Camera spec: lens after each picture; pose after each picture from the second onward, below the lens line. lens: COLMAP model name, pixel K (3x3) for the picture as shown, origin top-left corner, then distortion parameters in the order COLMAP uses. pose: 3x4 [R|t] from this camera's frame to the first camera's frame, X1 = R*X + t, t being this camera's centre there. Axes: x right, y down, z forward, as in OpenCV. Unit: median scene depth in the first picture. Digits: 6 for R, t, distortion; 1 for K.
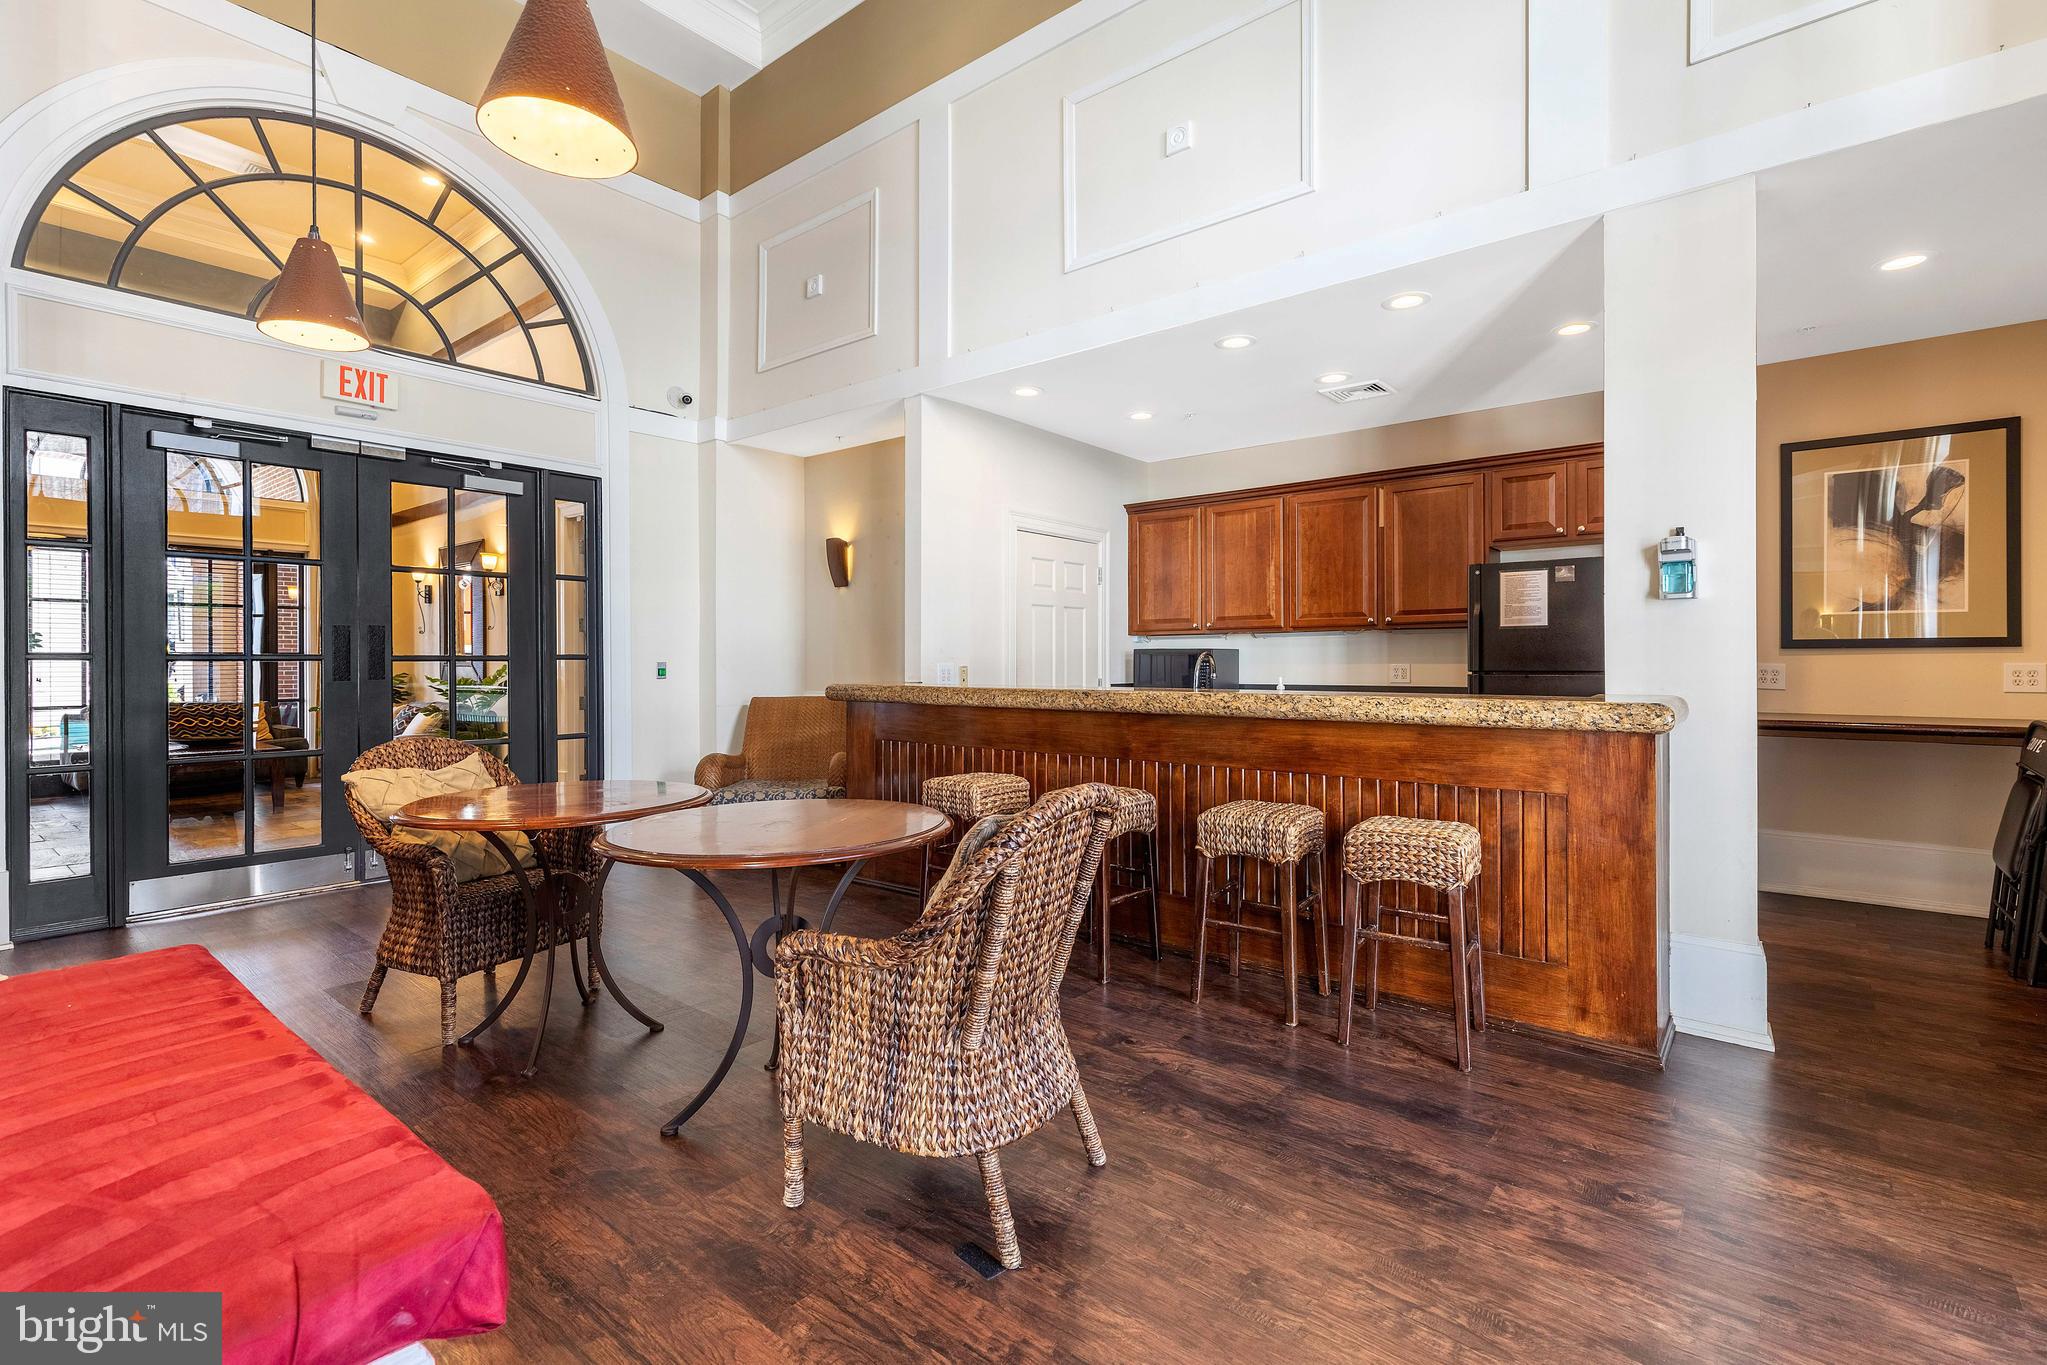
lens RADIAL K [[946.9, 0, 1002.6], [0, 946.9, 651.4], [0, 0, 1]] dist [0.007973, -0.001468]
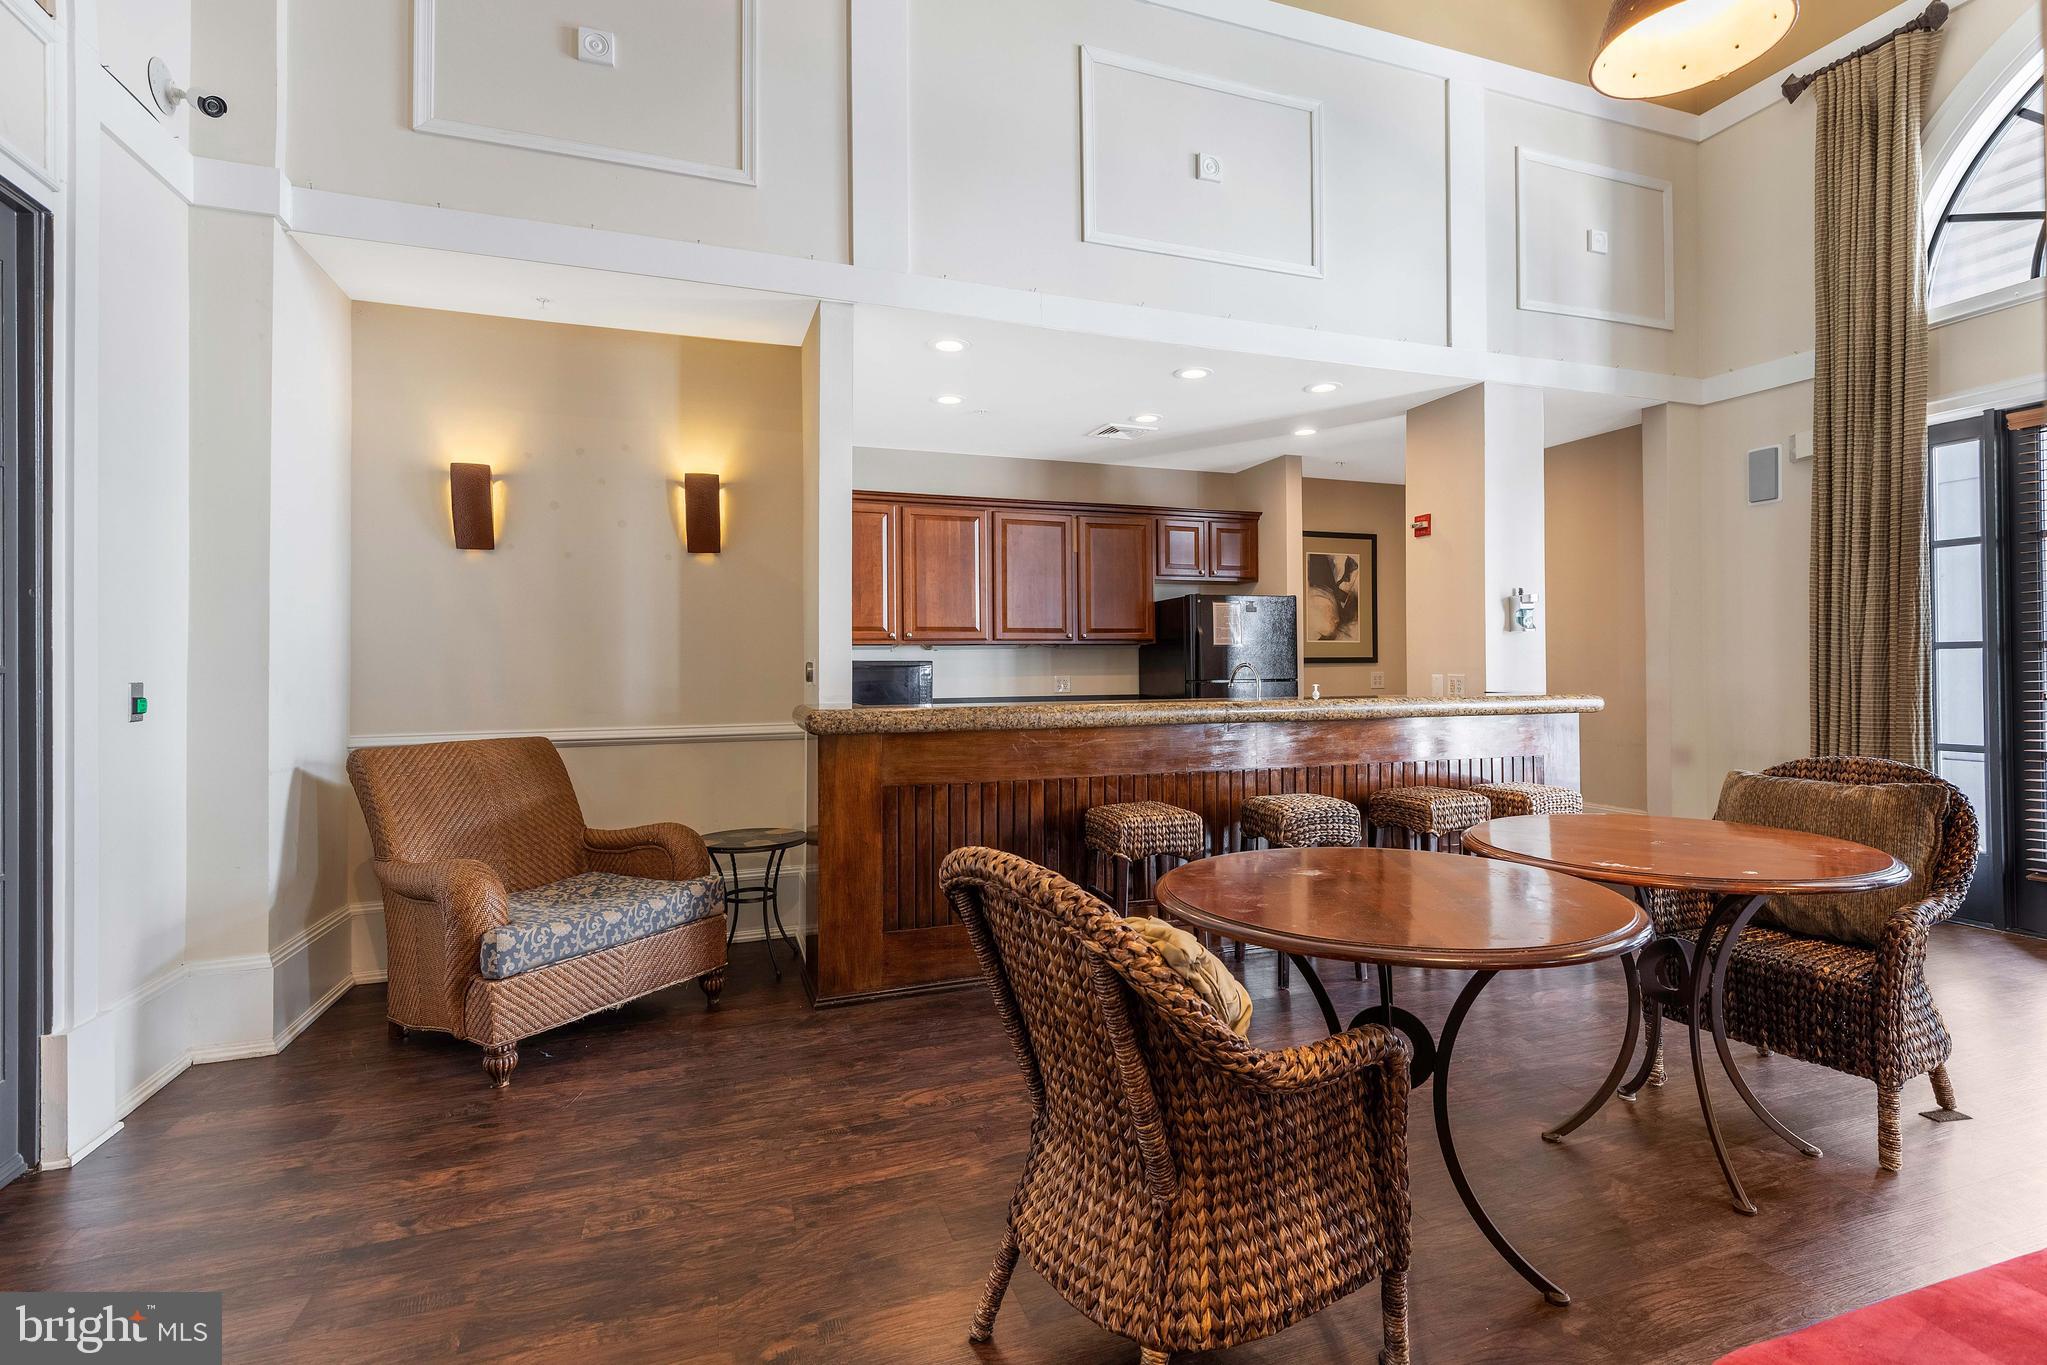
lens RADIAL K [[946.9, 0, 1012.7], [0, 946.9, 665.9], [0, 0, 1]] dist [0.007973, -0.001468]
pose [[0.520733, 0.003759, 0.853711, -0.549289], [0.000688, 0.999988, -0.004823, 0.006134], [-0.853719, 0.003098, 0.520725, 0.450907]]
